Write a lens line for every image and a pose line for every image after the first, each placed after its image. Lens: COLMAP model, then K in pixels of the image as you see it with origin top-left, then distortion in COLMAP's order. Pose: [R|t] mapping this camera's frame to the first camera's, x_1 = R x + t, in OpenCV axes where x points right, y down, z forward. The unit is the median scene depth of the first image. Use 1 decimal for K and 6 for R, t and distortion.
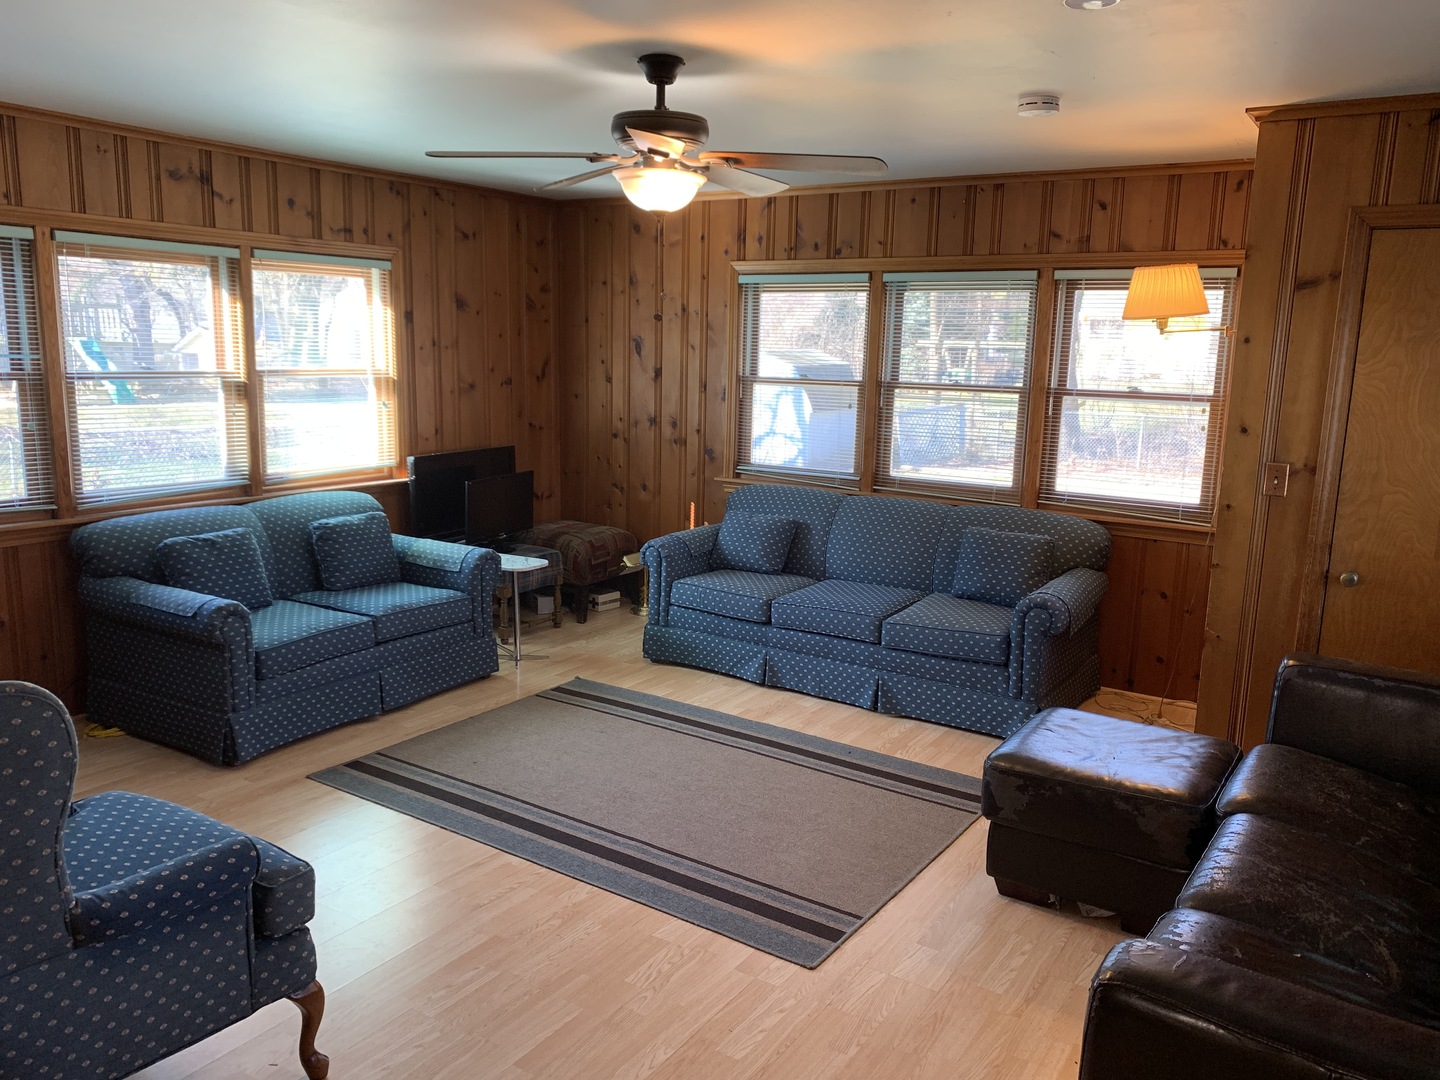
lens RADIAL K [[1083.2, 0, 716.4], [0, 1083.2, 541.2], [0, 0, 1]] dist [0.086496, -0.207928]
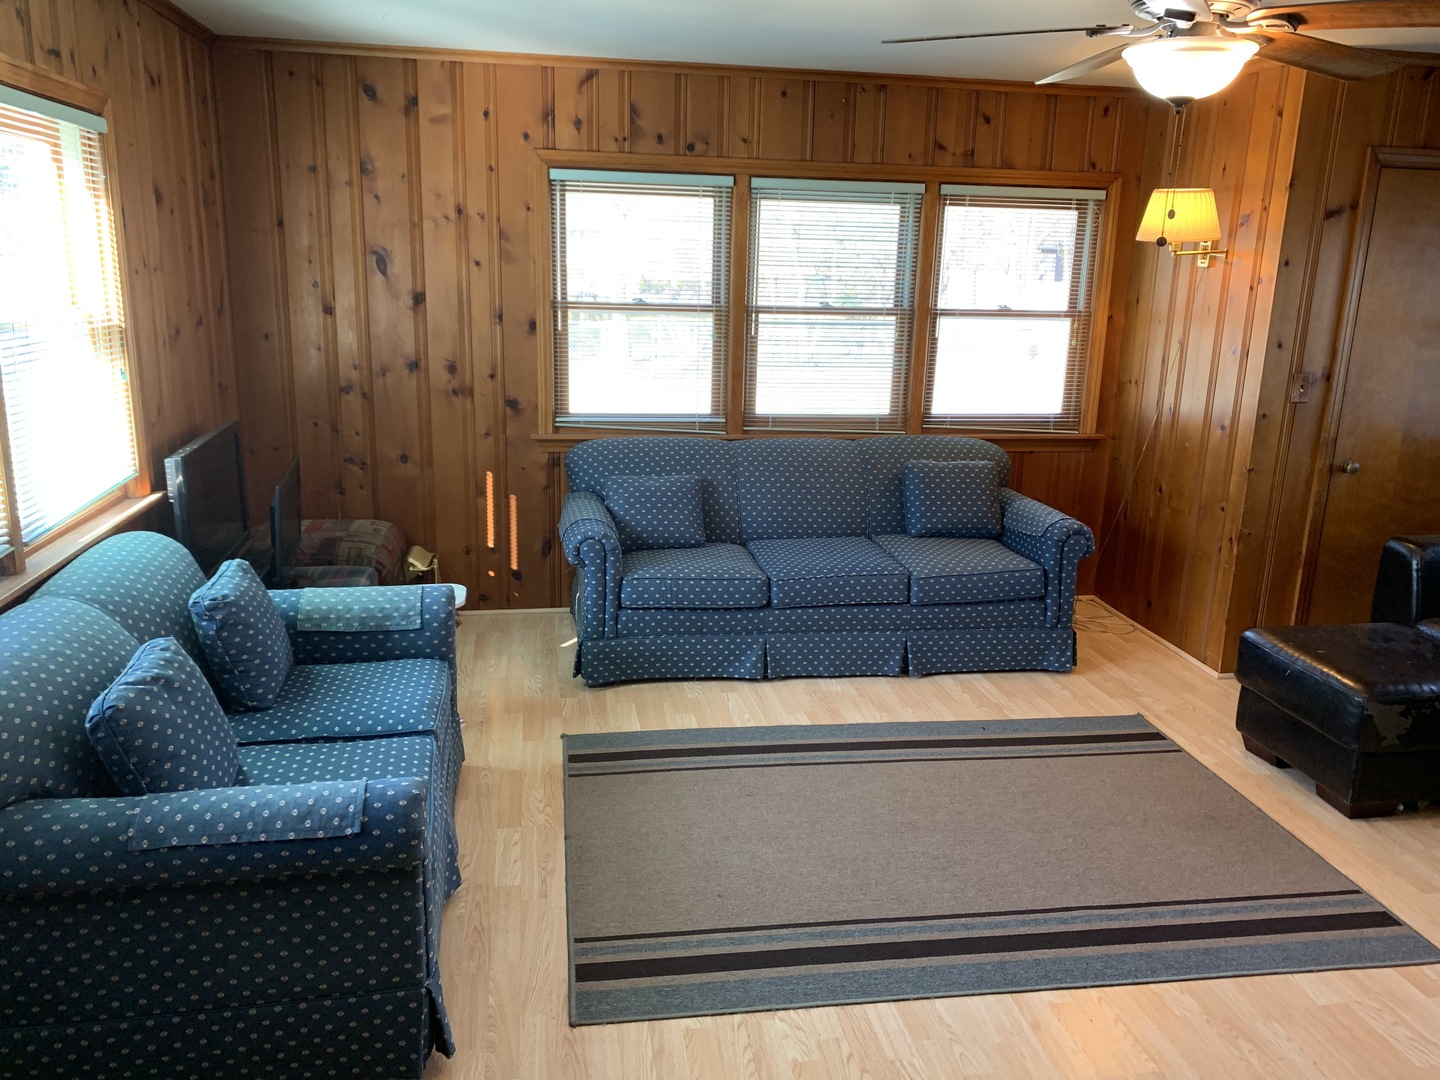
lens RADIAL K [[1091.9, 0, 719.2], [0, 1091.9, 536.2], [0, 0, 1]] dist [0.048578, -0.082648]
pose [[0.742408, -0.167523, 0.648665, -0.491561], [0.114031, 0.985701, 0.124055, -0.081352], [-0.660172, -0.018132, 0.750896, 0.381077]]
